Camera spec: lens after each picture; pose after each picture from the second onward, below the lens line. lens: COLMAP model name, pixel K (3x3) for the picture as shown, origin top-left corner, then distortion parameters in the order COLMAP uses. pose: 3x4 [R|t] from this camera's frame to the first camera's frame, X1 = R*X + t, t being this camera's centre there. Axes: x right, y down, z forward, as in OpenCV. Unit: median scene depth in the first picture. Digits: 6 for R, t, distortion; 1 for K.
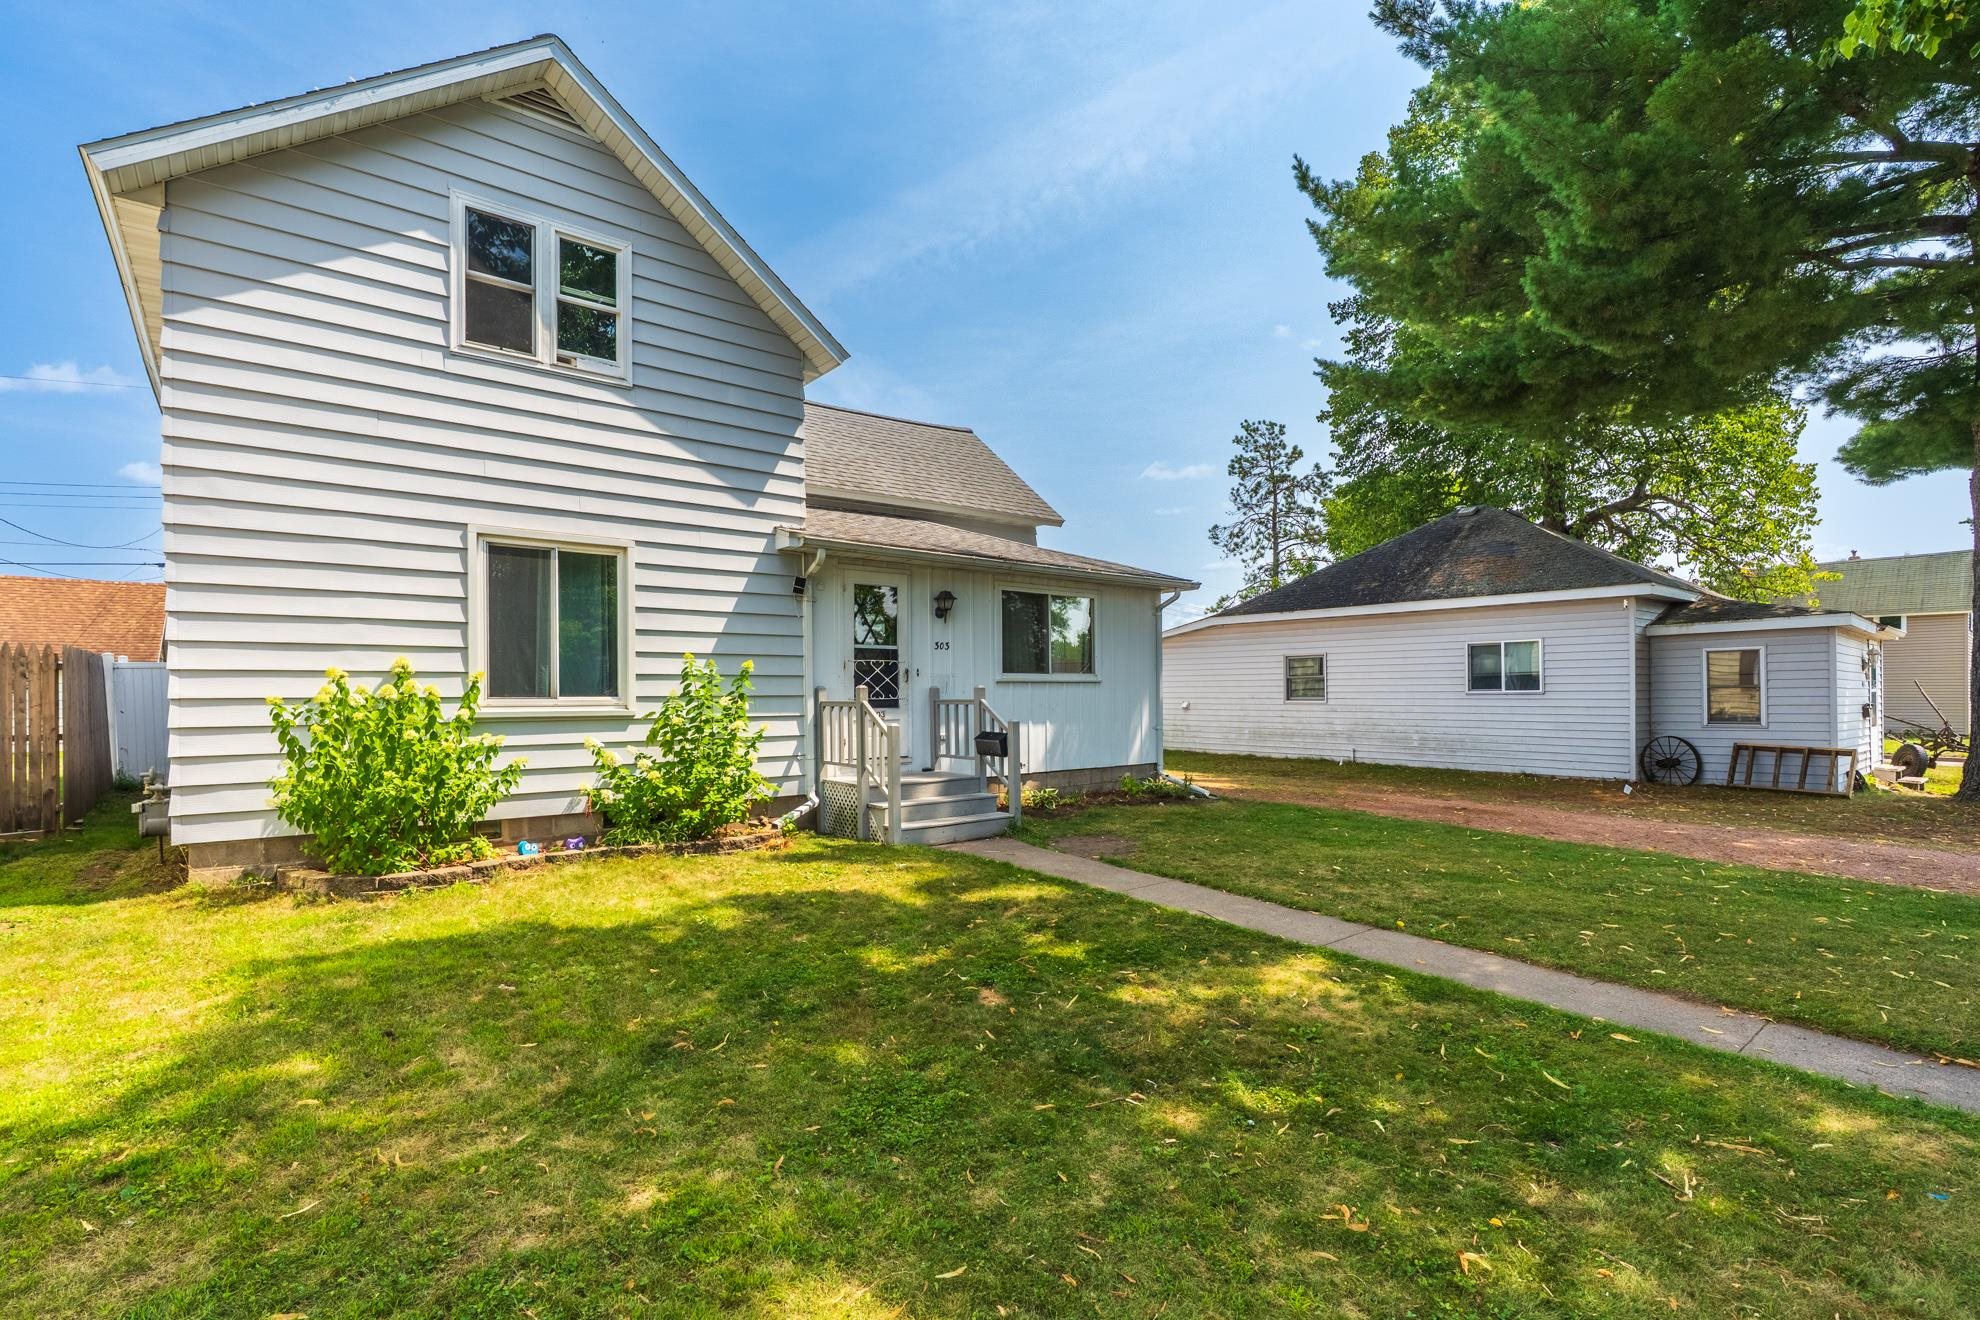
lens RADIAL K [[906.8, 0, 981.5], [0, 906.8, 700.6], [0, 0, 1]] dist [-0.014004, 0.004819]
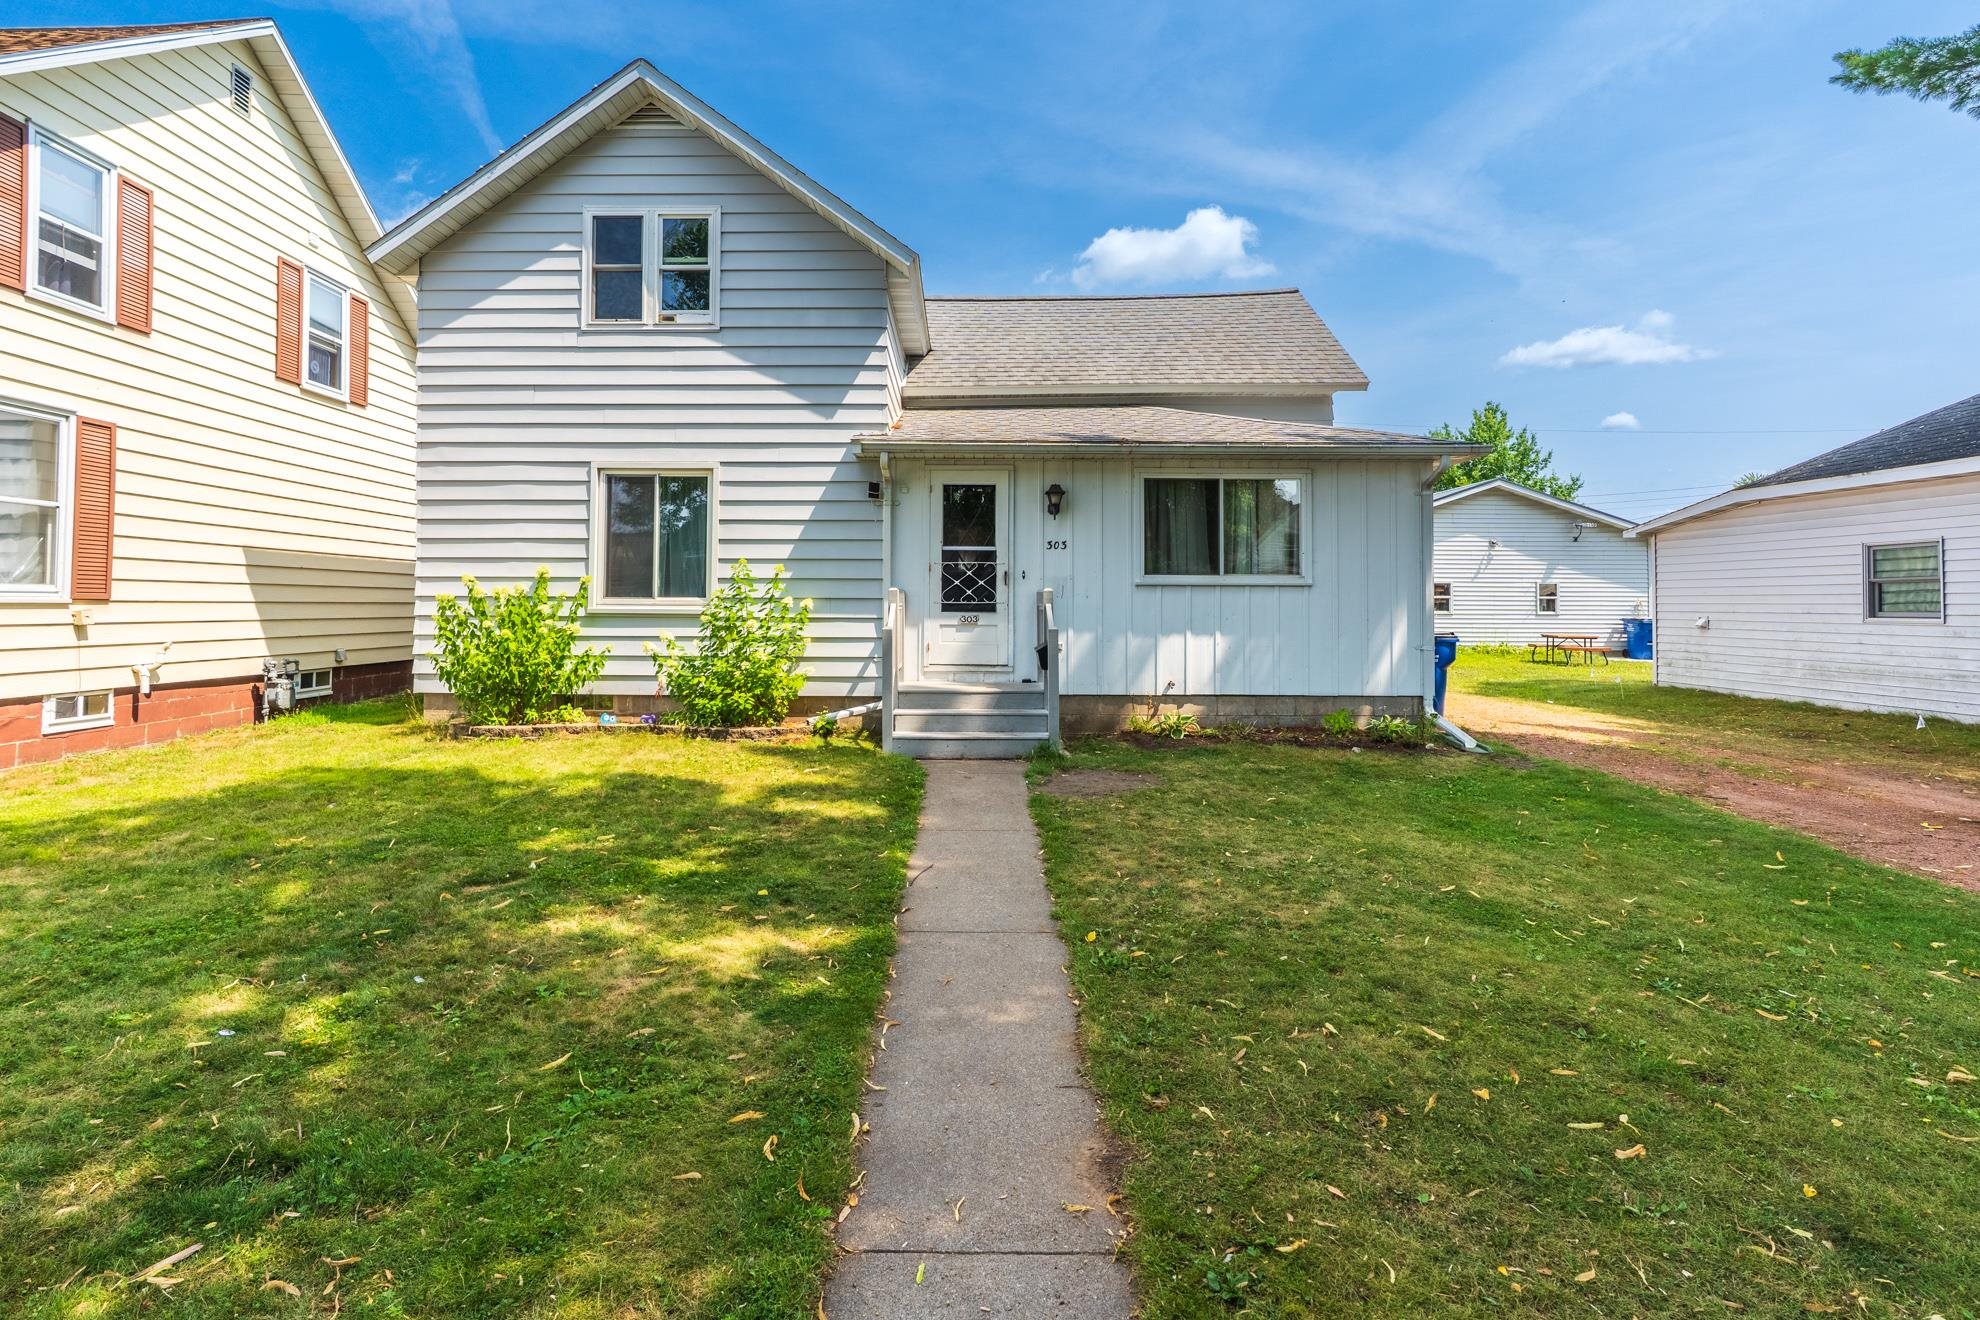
lens RADIAL K [[906.8, 0, 907.7], [0, 906.8, 594.3], [0, 0, 1]] dist [-0.014004, 0.004819]
pose [[0.772042, -0.000005, -0.635571, 0.533130], [-0.013128, 0.999787, -0.015953, 0.006388], [0.635436, 0.020660, 0.771877, 0.267046]]
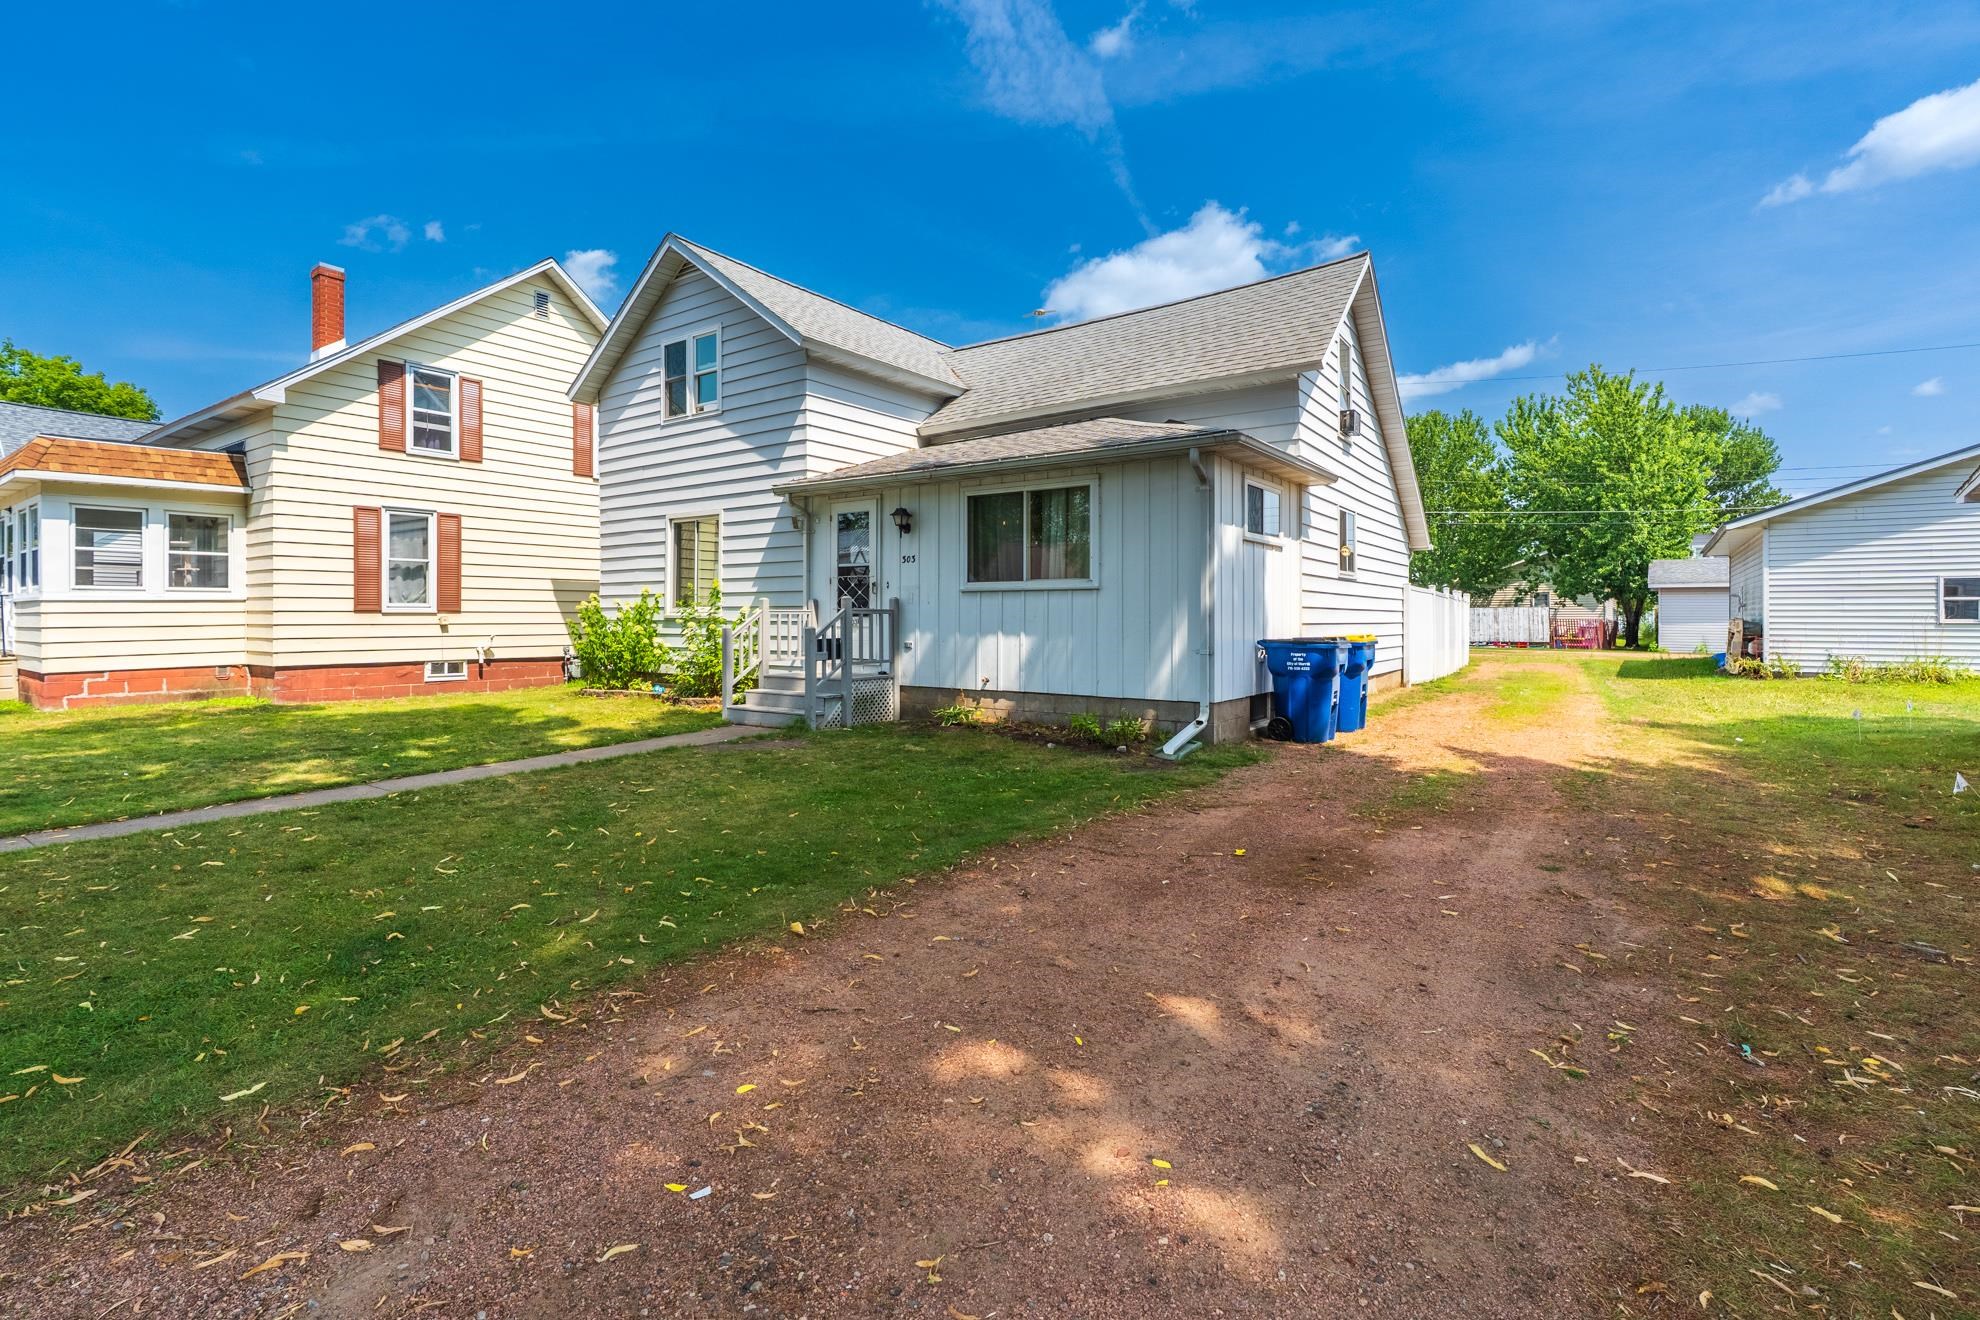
lens RADIAL K [[906.8, 0, 1022.3], [0, 906.8, 630.6], [0, 0, 1]] dist [-0.014004, 0.004819]
pose [[0.282765, 0.015418, -0.959065, 1.301034], [-0.011966, 0.999850, 0.012546, 0.011292], [0.959114, 0.007929, 0.282907, 1.059034]]
